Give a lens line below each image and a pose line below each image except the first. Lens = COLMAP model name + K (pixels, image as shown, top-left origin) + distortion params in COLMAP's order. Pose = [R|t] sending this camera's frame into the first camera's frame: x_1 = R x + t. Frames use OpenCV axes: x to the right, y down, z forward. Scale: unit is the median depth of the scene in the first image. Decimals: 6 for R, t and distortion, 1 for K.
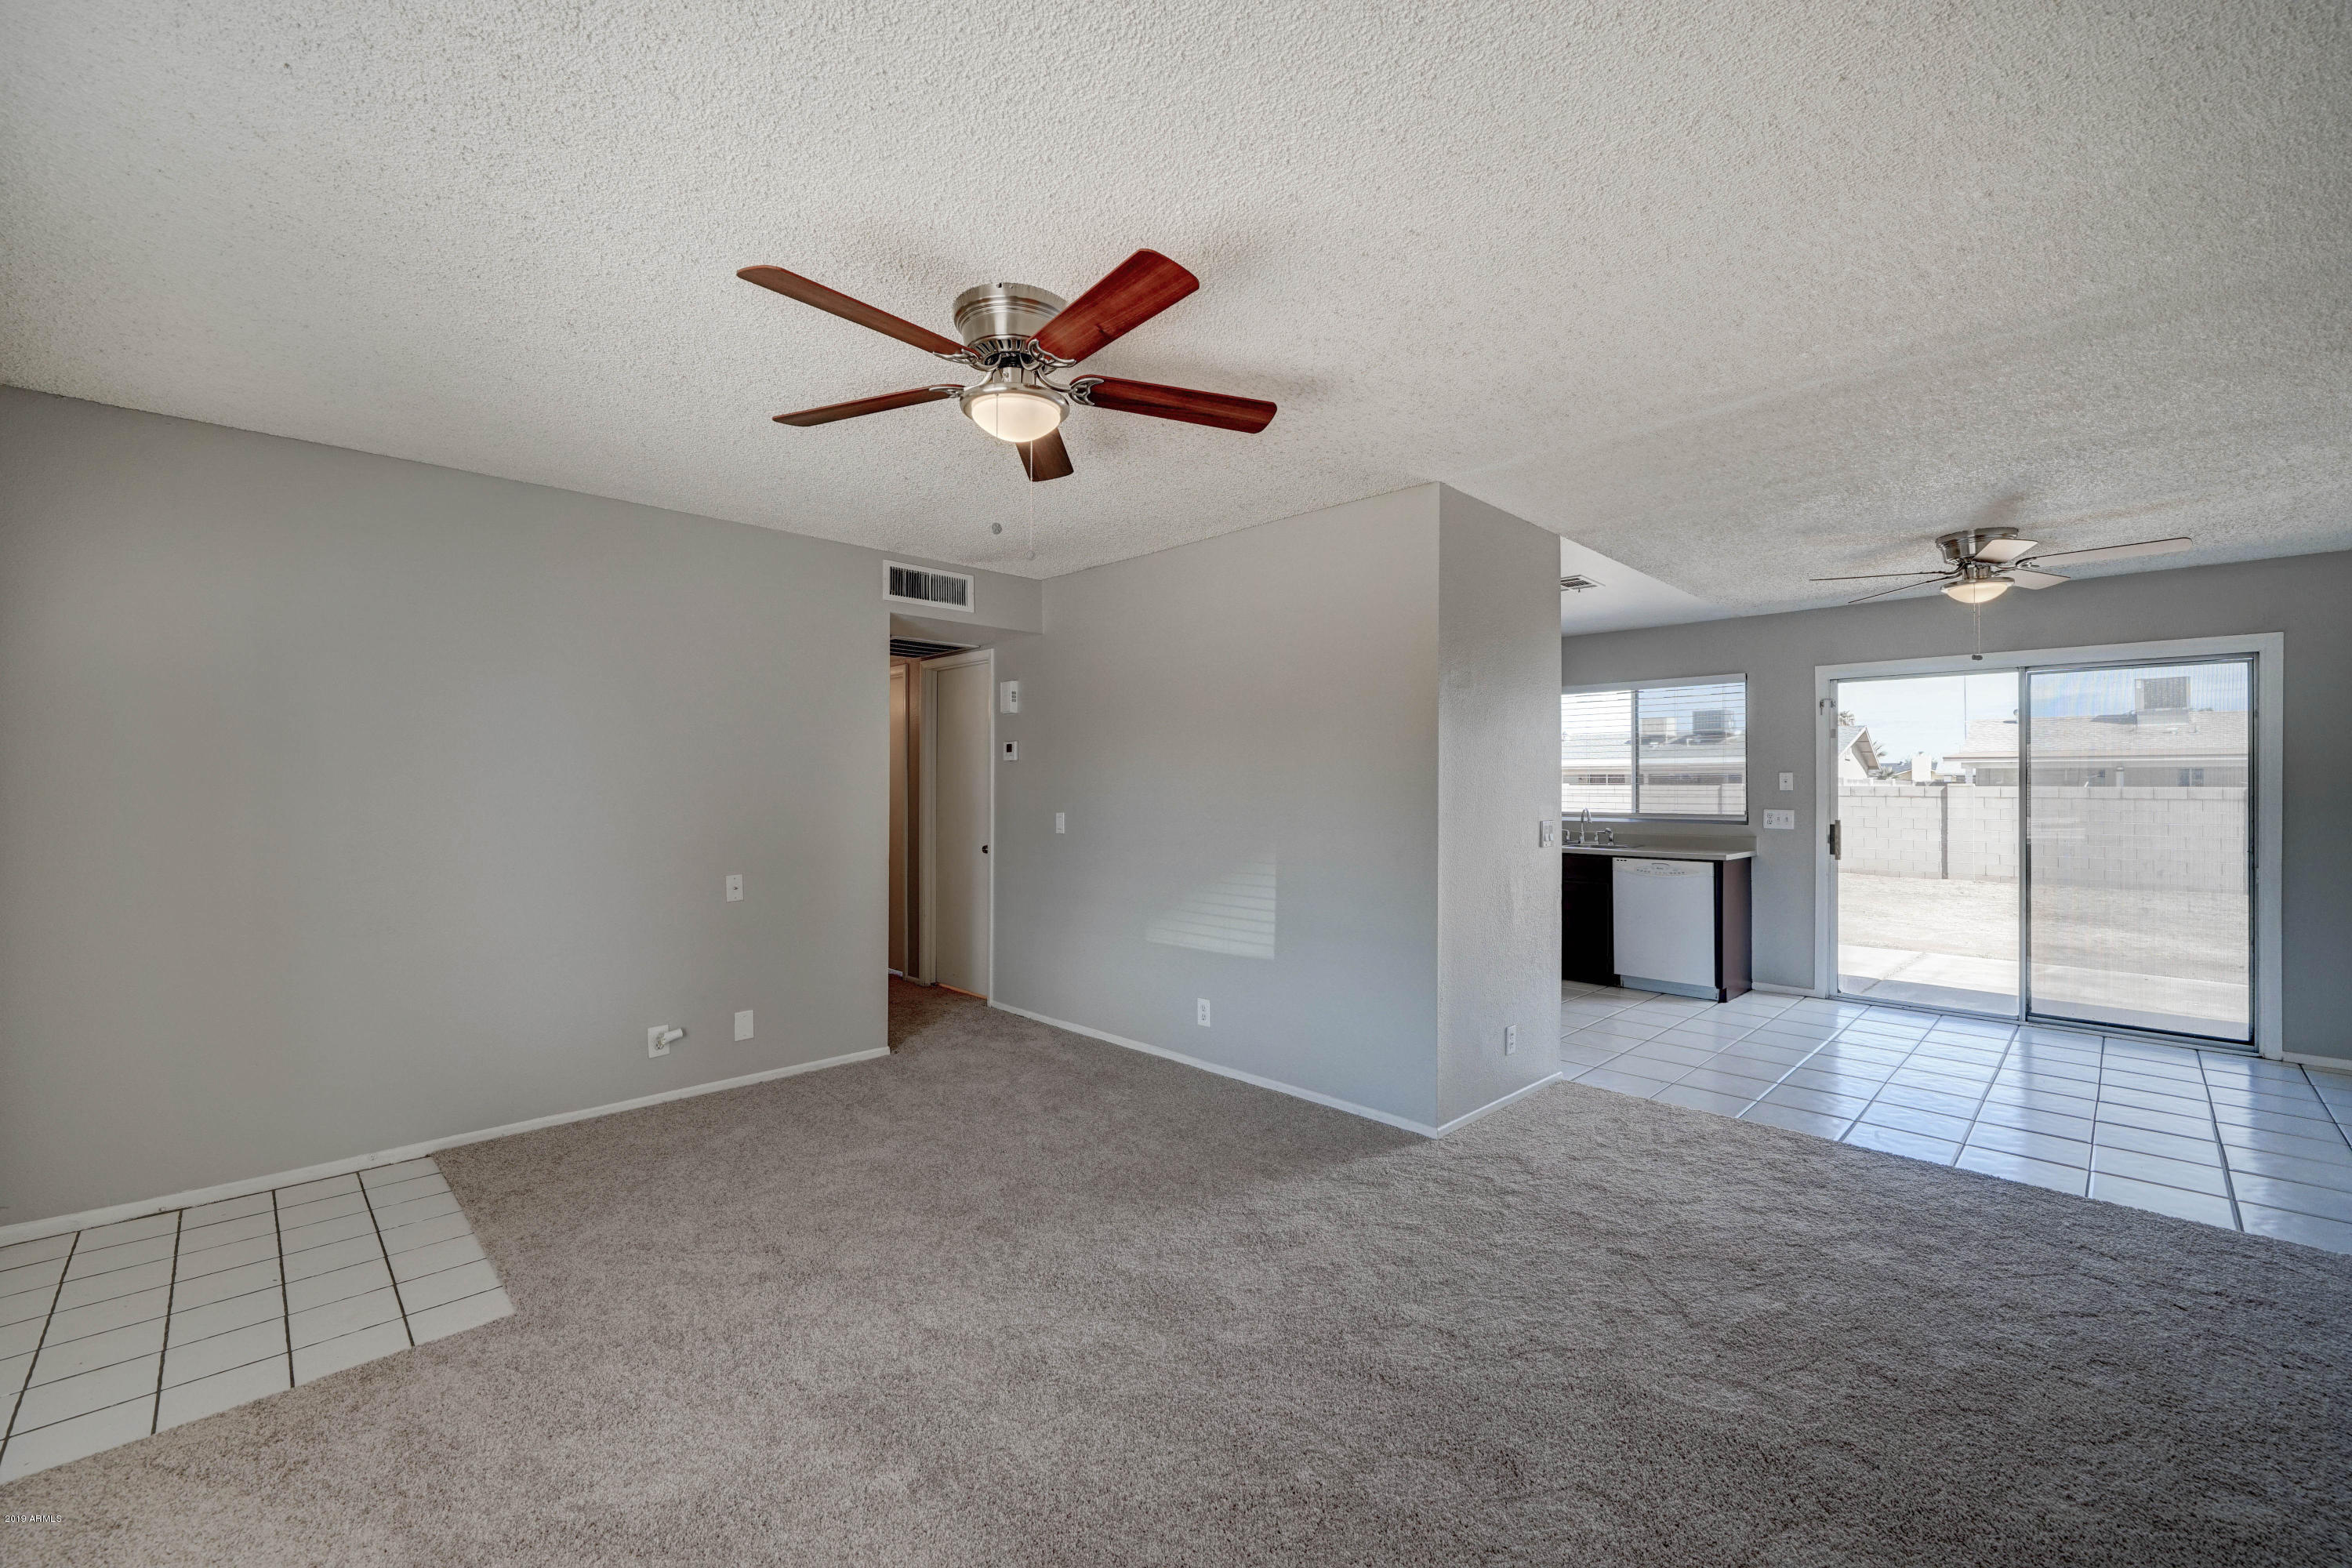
lens RADIAL K [[934.4, 0, 1185.5], [0, 934.4, 778.9], [0, 0, 1]] dist [-0.000610, 0.000272]
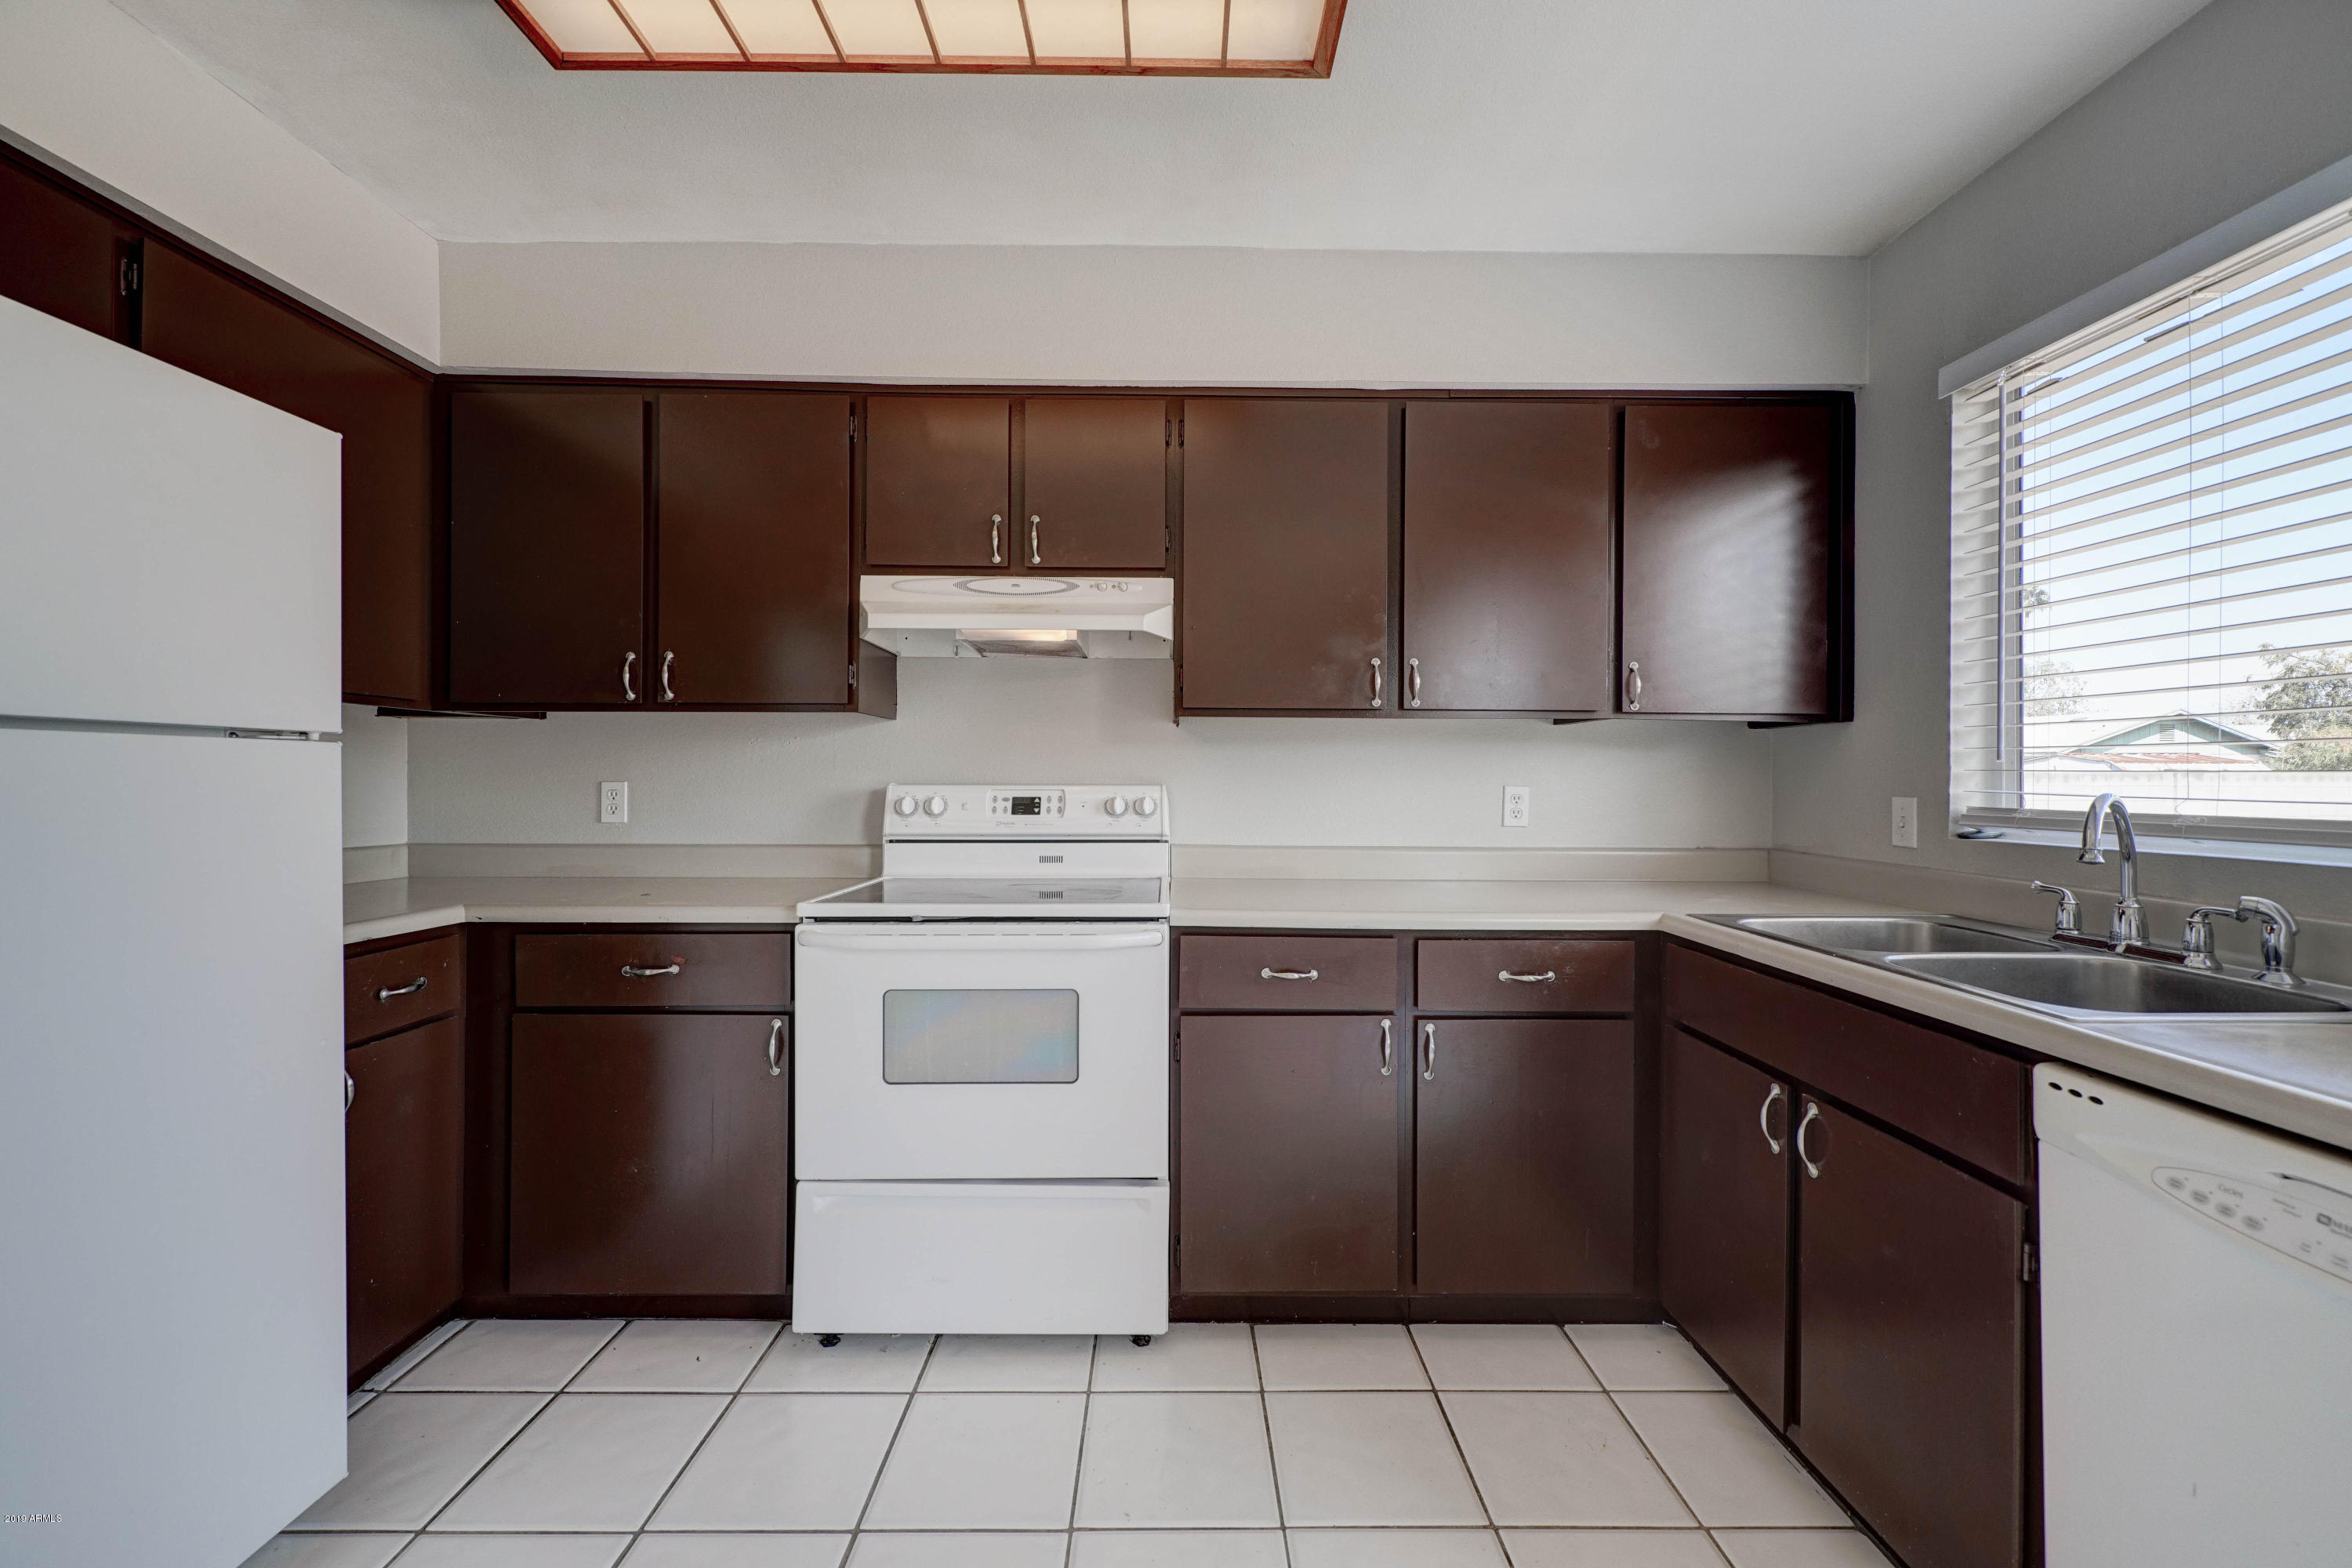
lens RADIAL K [[934.4, 0, 1185.5], [0, 934.4, 778.9], [0, 0, 1]] dist [-0.000610, 0.000272]
pose [[0.718973, 0.000521, -0.695038, 0.471877], [0.002043, 0.999994, 0.002863, 0.028970], [0.695035, -0.003478, 0.718967, 0.770089]]
